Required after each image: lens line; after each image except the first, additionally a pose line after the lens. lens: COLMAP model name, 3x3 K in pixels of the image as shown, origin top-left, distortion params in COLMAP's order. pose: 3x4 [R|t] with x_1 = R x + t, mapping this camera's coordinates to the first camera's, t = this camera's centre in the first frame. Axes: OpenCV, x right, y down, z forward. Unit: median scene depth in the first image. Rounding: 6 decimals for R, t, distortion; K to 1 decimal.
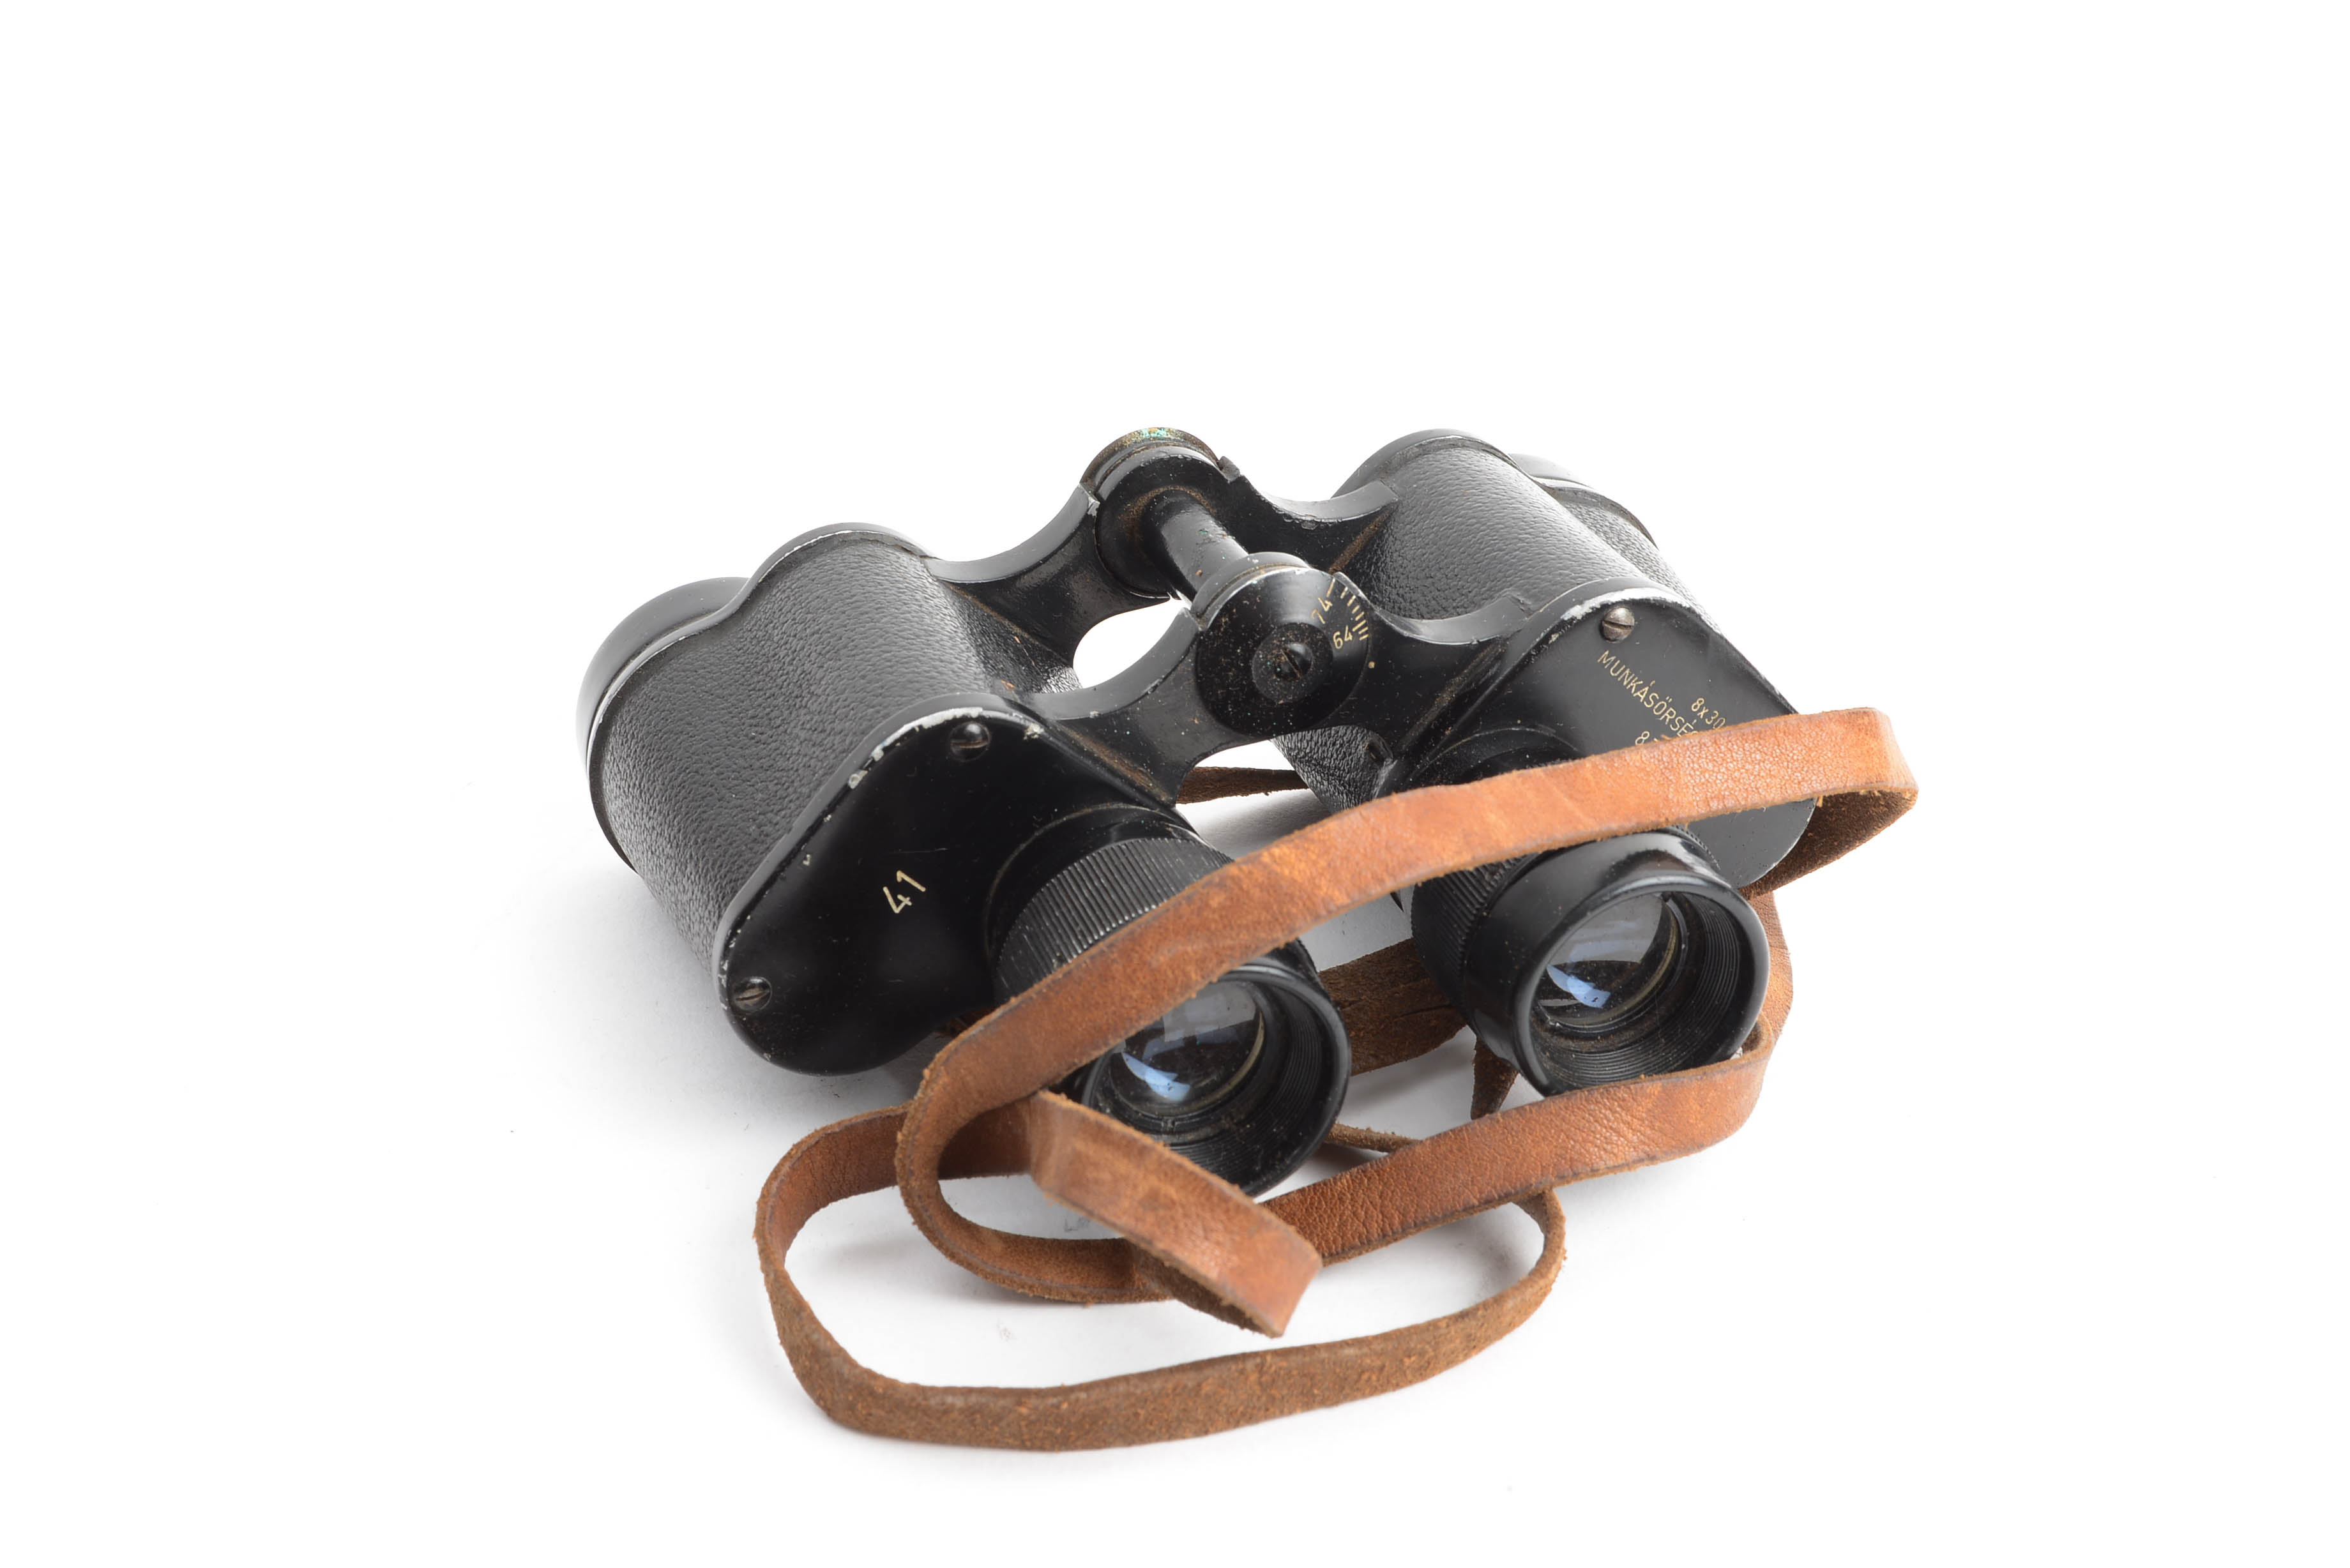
lens RADIAL K [[2836.0, 0, 1175.0], [0, 2836.0, 784.0], [0, 0, 1]] dist [-0.002439, 0.032221]
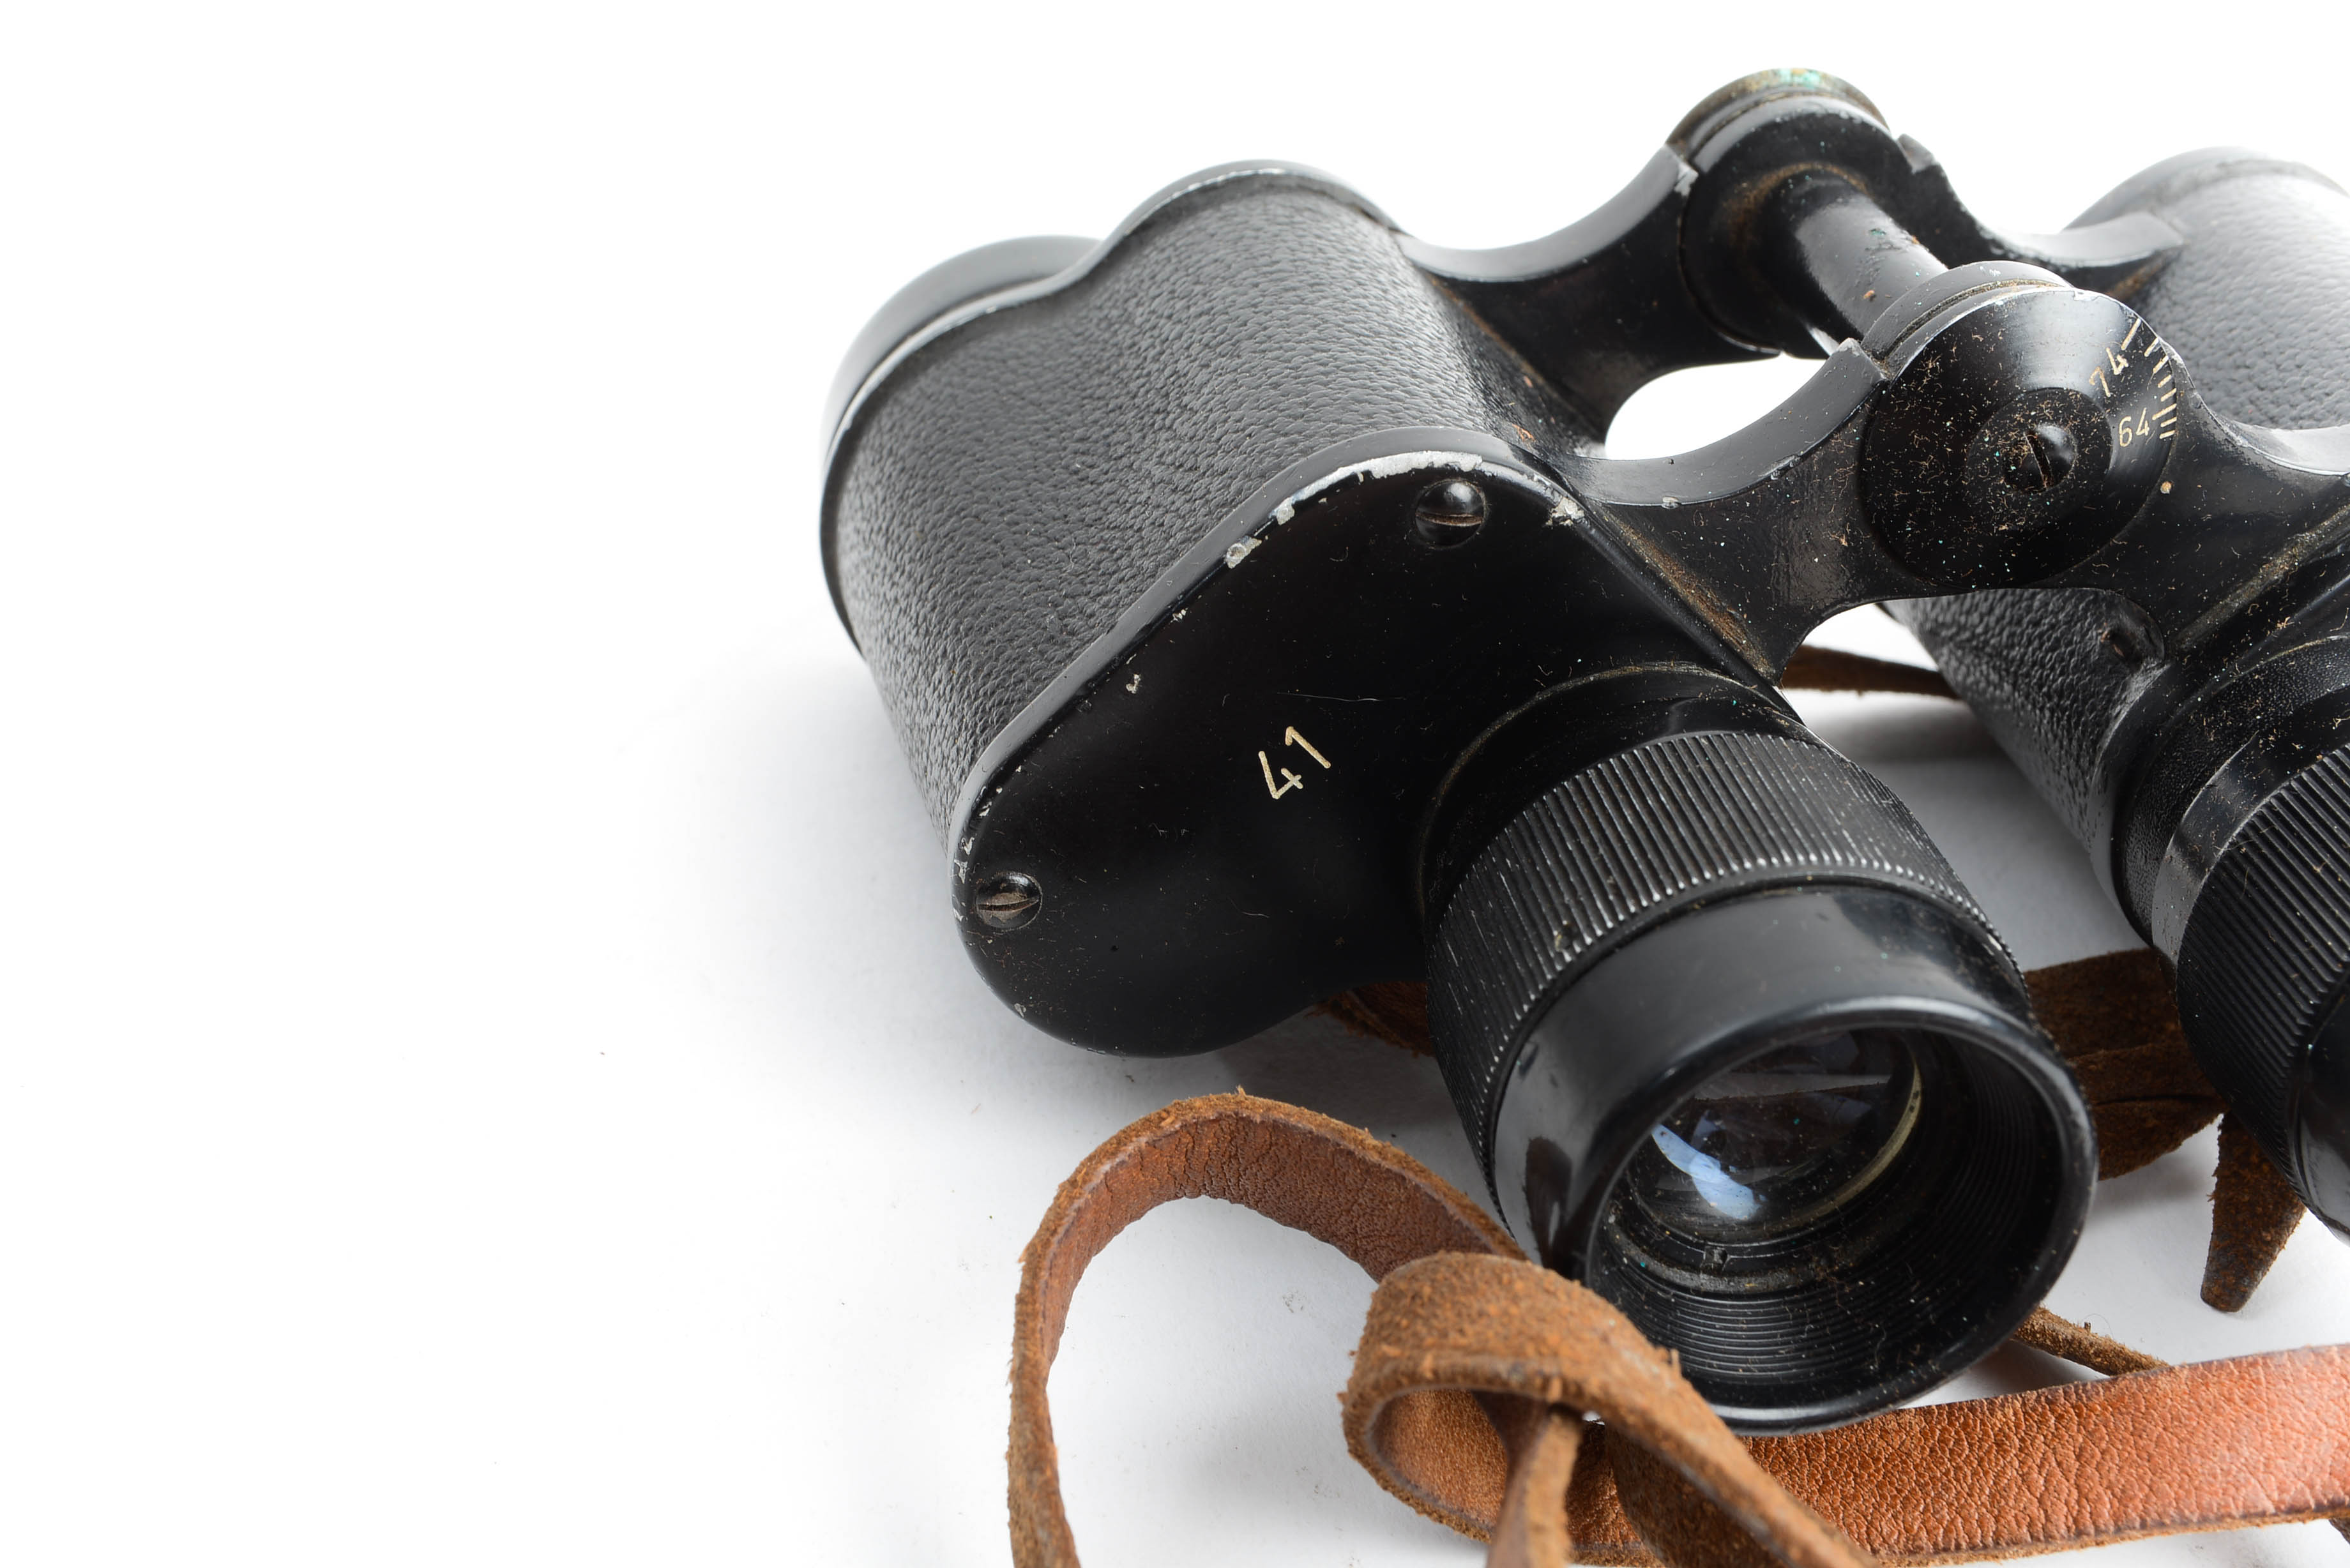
lens RADIAL K [[2836.0, 0, 1175.0], [0, 2836.0, 784.0], [0, 0, 1]] dist [-0.002439, 0.032221]
pose [[0.981940, 0.146565, -0.119638, -0.048083], [-0.141764, 0.988749, 0.047742, 0.017348], [0.125289, -0.029919, 0.991669, 0.414580]]
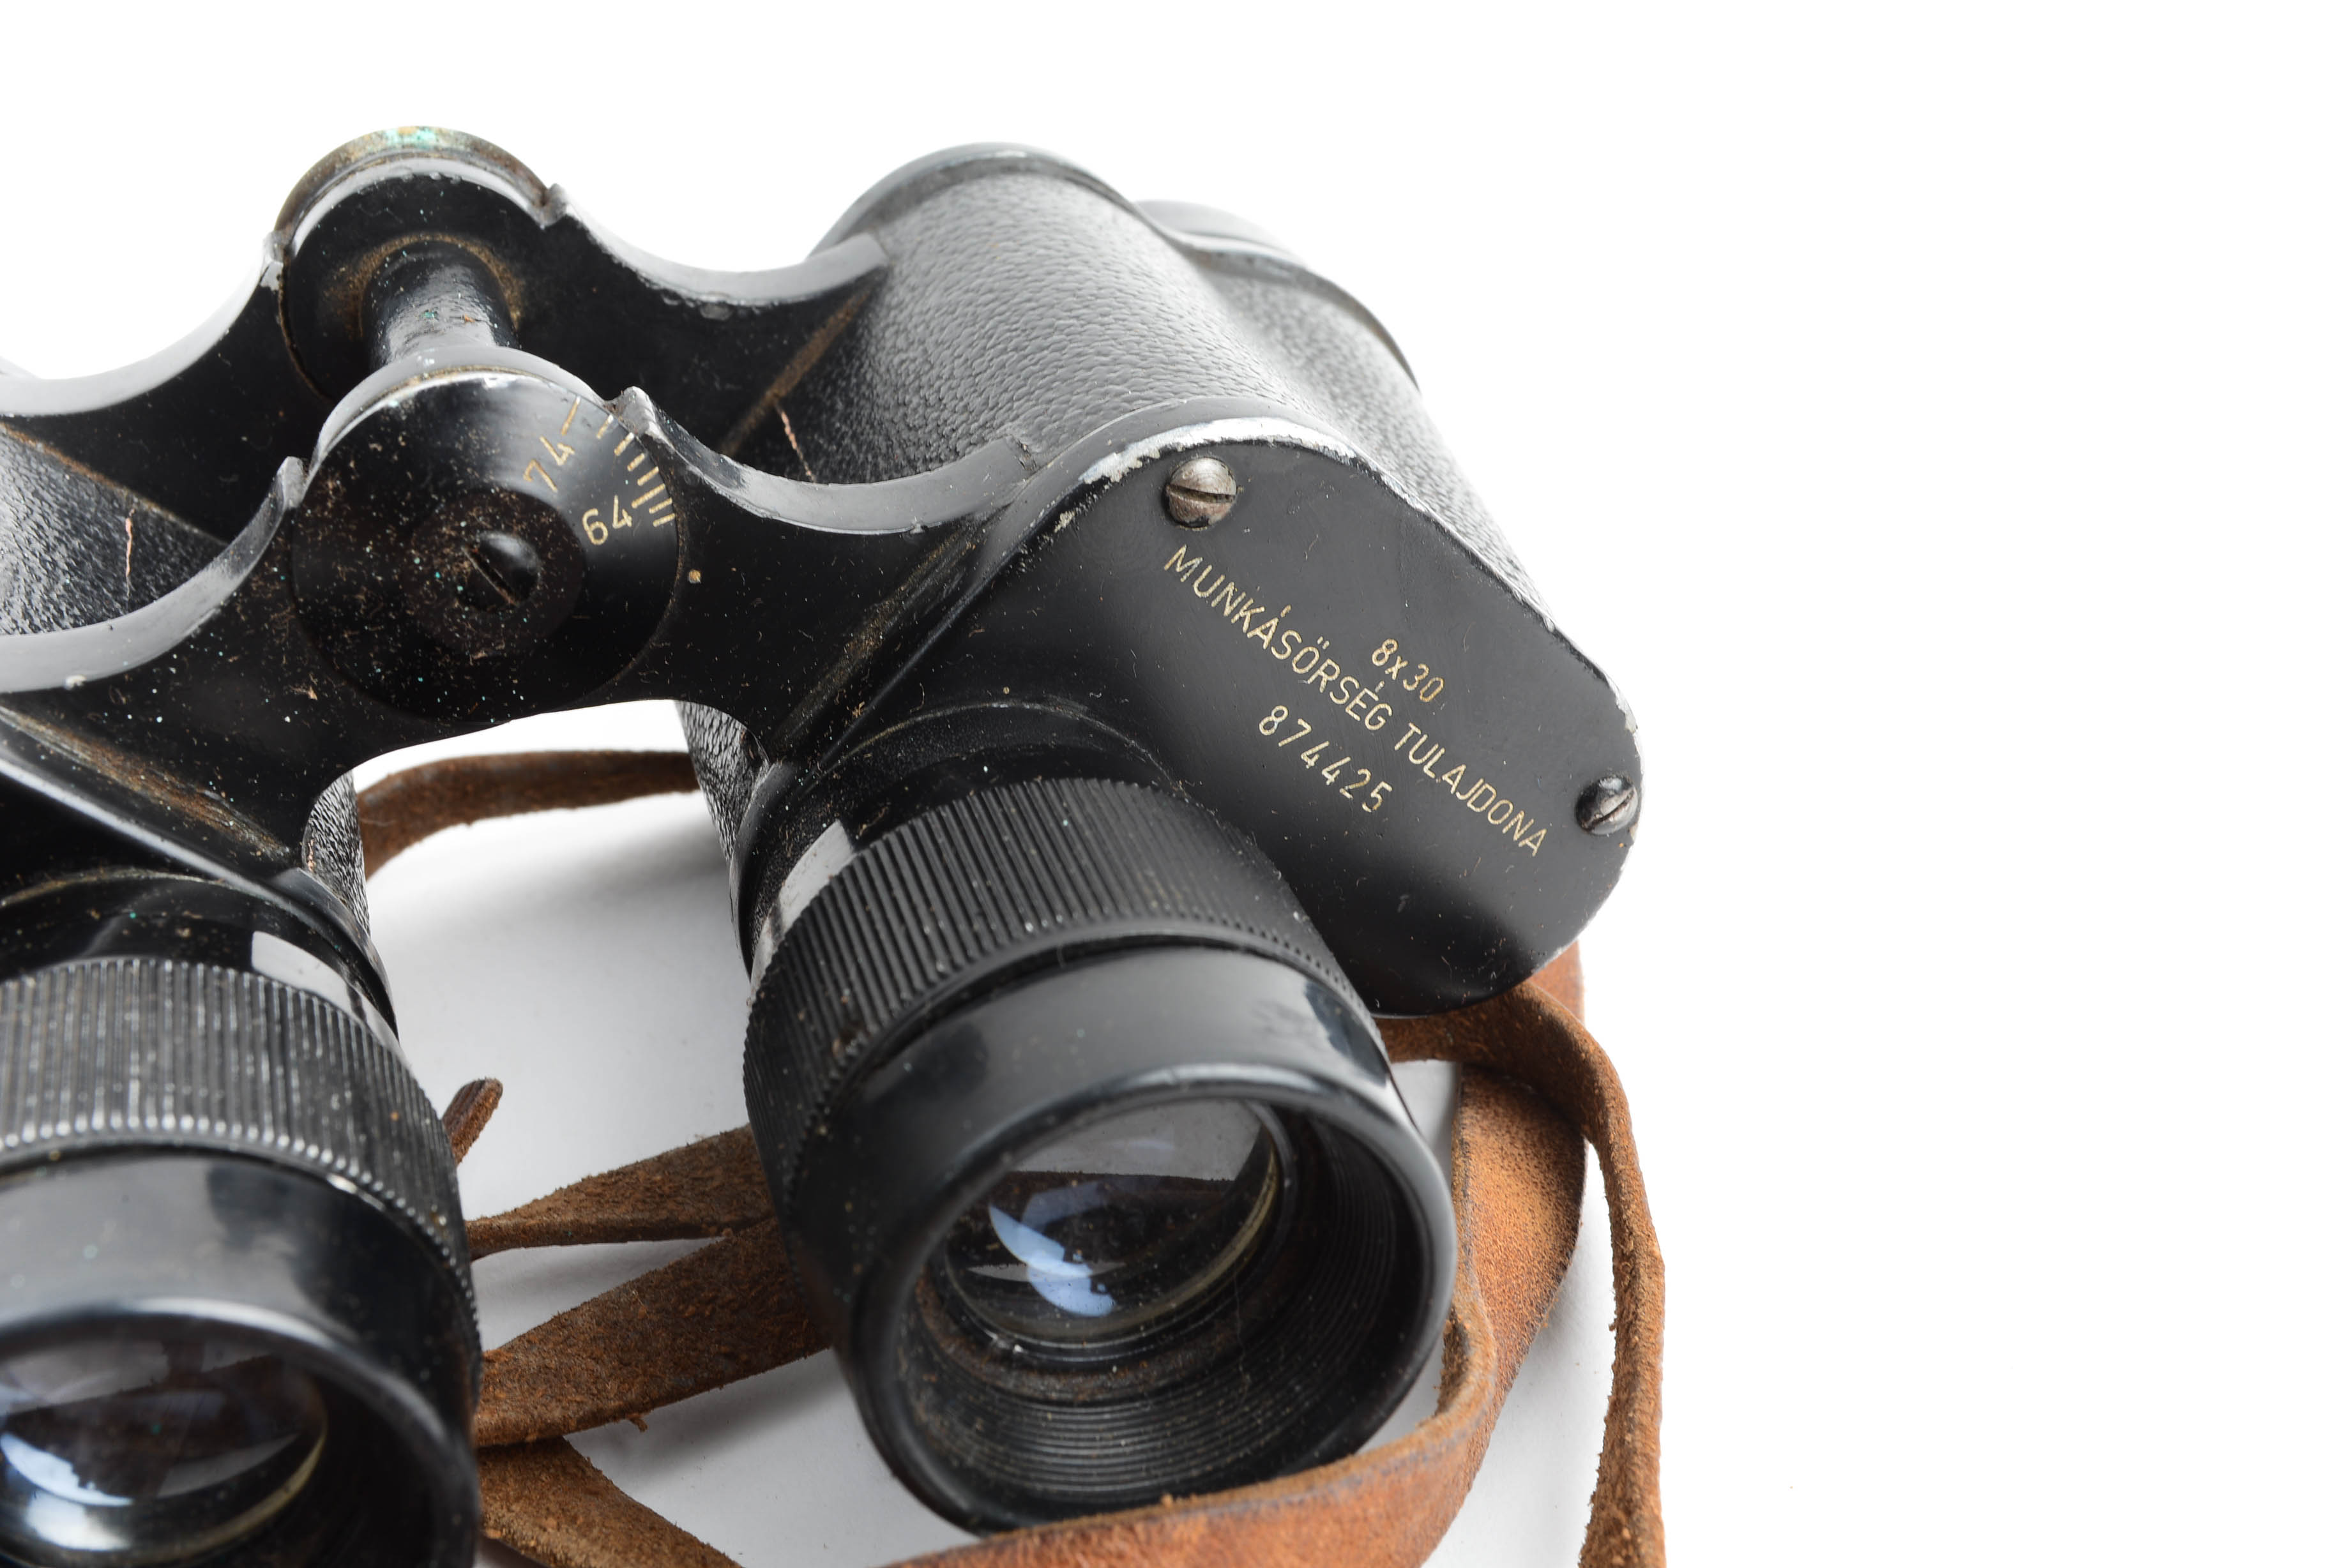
lens RADIAL K [[2836.0, 0, 1175.0], [0, 2836.0, 784.0], [0, 0, 1]] dist [-0.002439, 0.032221]
pose [[0.999762, 0.000110, -0.021827, 0.163092], [0.000798, 0.999135, 0.041574, -0.026485], [0.021813, -0.041581, 0.998897, 0.511063]]
